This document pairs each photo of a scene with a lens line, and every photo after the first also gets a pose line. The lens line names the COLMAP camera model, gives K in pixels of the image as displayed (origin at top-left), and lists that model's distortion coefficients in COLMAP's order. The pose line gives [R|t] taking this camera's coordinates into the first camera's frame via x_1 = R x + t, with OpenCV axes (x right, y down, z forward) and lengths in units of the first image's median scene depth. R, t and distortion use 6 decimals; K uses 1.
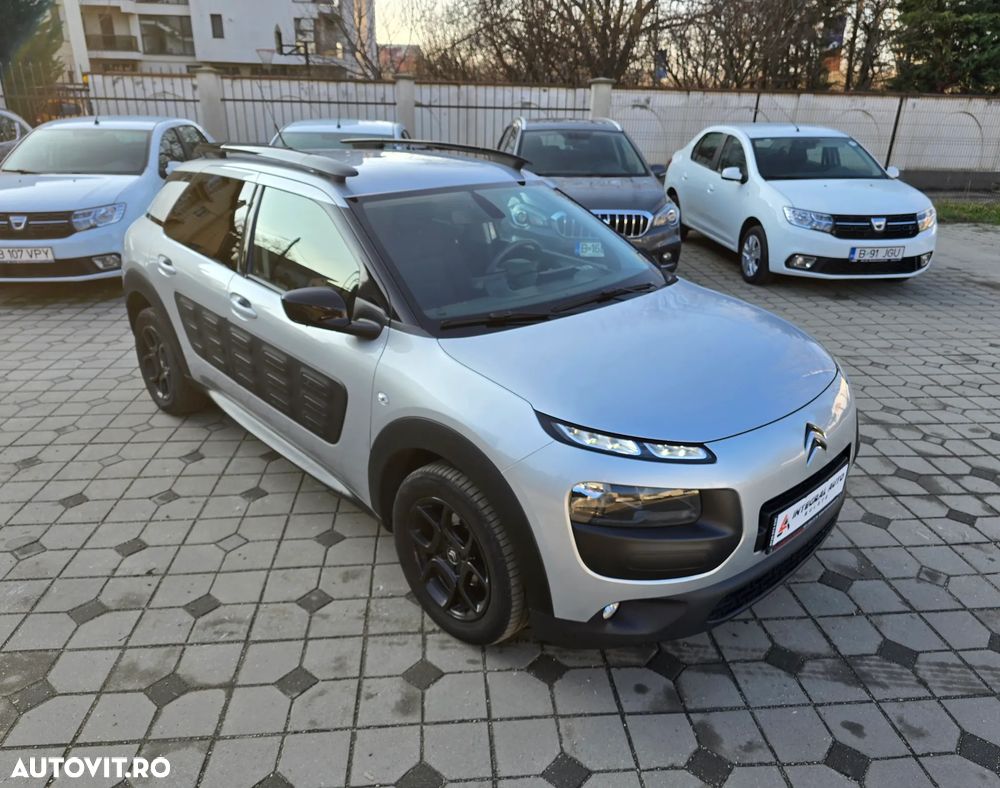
lens RADIAL K [[770.1, 0, 511.1], [0, 770.1, 373.7], [0, 0, 1]] dist [0.006759, -0.003735]
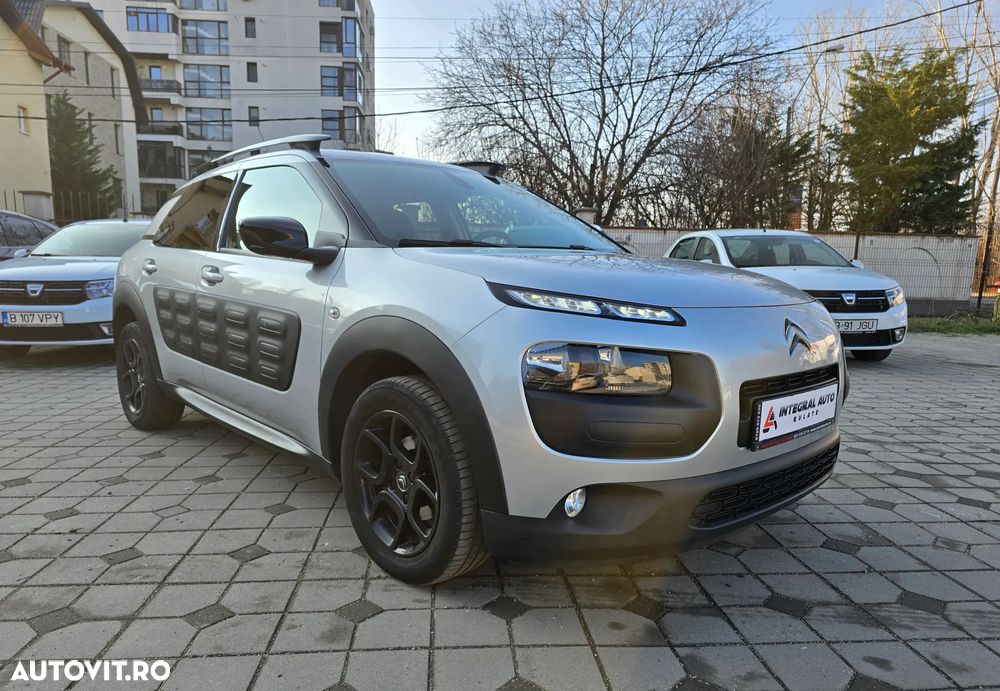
lens RADIAL K [[717.7, 0, 500.0], [0, 717.7, 345.5], [0, 0, 1]] dist [0.016487, -0.010225]
pose [[0.999811, -0.002282, -0.019283, 0.053719], [-0.002541, 0.969153, -0.246446, 0.285840], [0.019251, 0.246449, 0.968965, 0.153769]]
